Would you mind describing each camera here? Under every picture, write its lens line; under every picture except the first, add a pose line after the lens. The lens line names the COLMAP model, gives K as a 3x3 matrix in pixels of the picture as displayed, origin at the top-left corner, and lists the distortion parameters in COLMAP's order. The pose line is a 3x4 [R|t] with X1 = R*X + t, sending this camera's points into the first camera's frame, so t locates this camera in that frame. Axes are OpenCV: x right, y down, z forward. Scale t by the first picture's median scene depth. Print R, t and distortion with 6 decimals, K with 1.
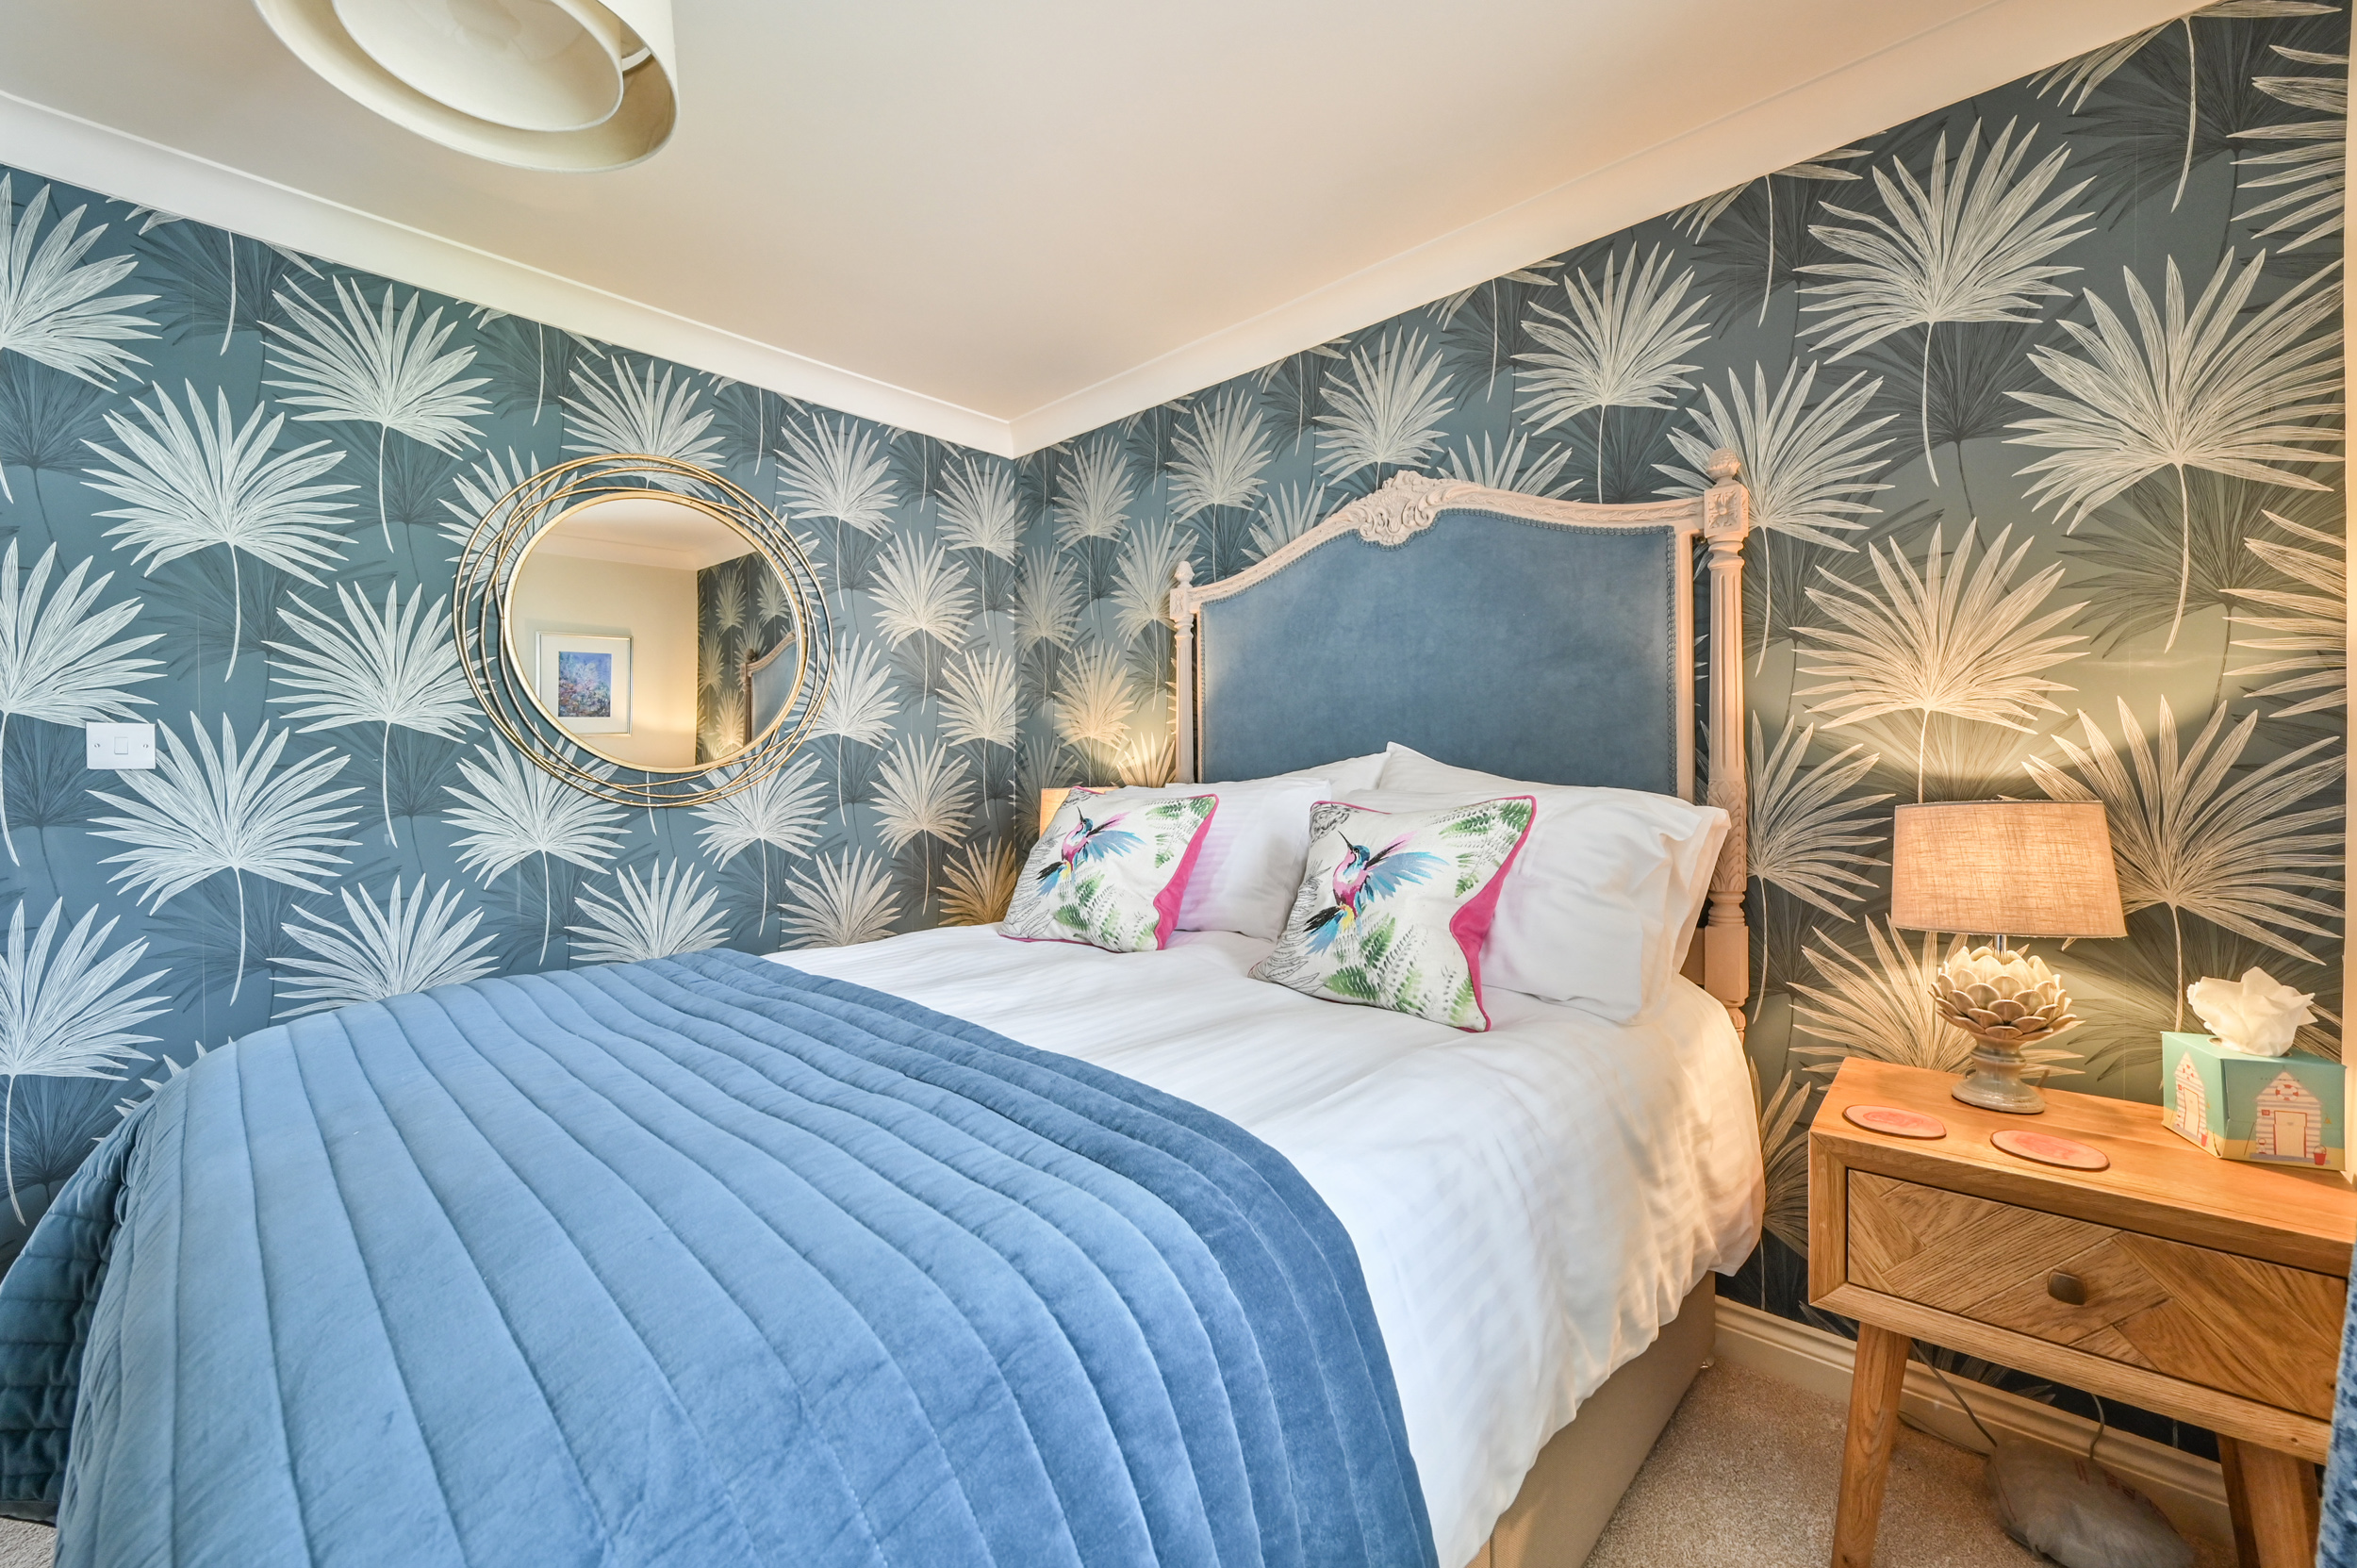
lens RADIAL K [[925.9, 0, 1200.0], [0, 925.9, 780.1], [0, 0, 1]] dist [-0.005458, -0.000489]
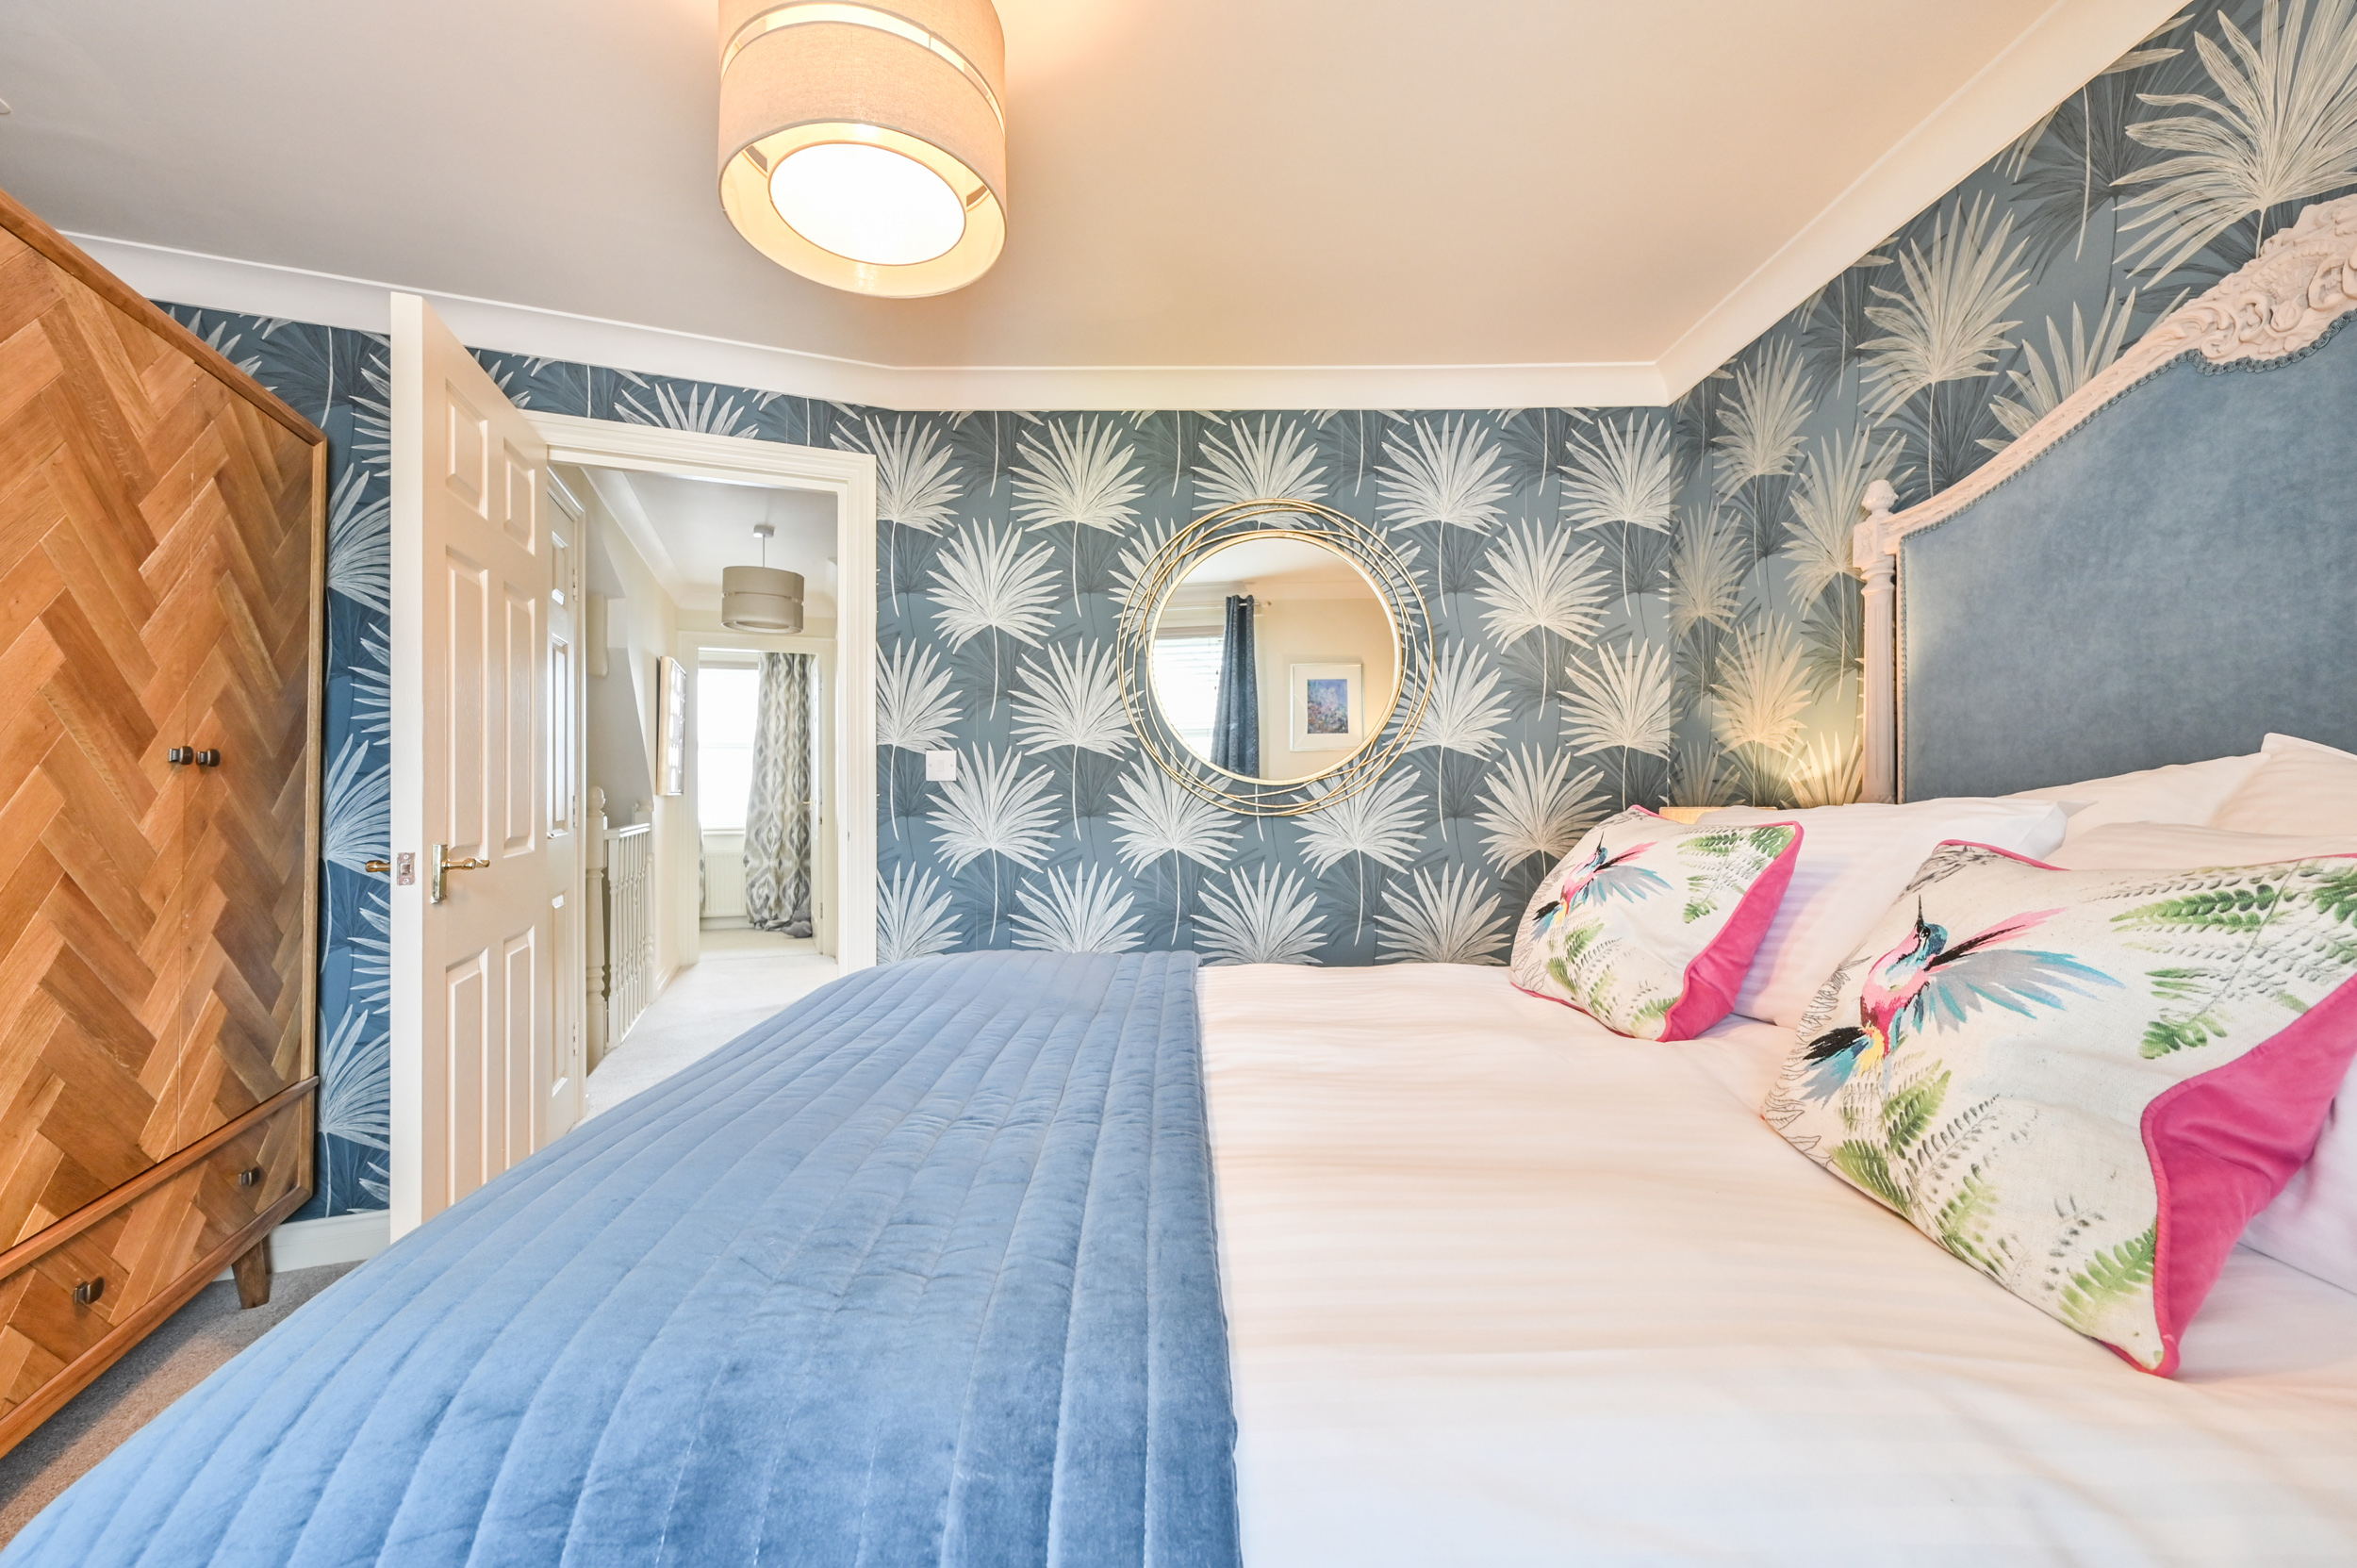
lens RADIAL K [[925.9, 0, 1171.0], [0, 925.9, 784.9], [0, 0, 1]] dist [-0.005458, -0.000489]
pose [[0.666386, 0.005113, -0.745589, 0.173079], [-0.011742, 0.999924, -0.003638, -0.002595], [0.745515, 0.011179, 0.666396, 0.187811]]
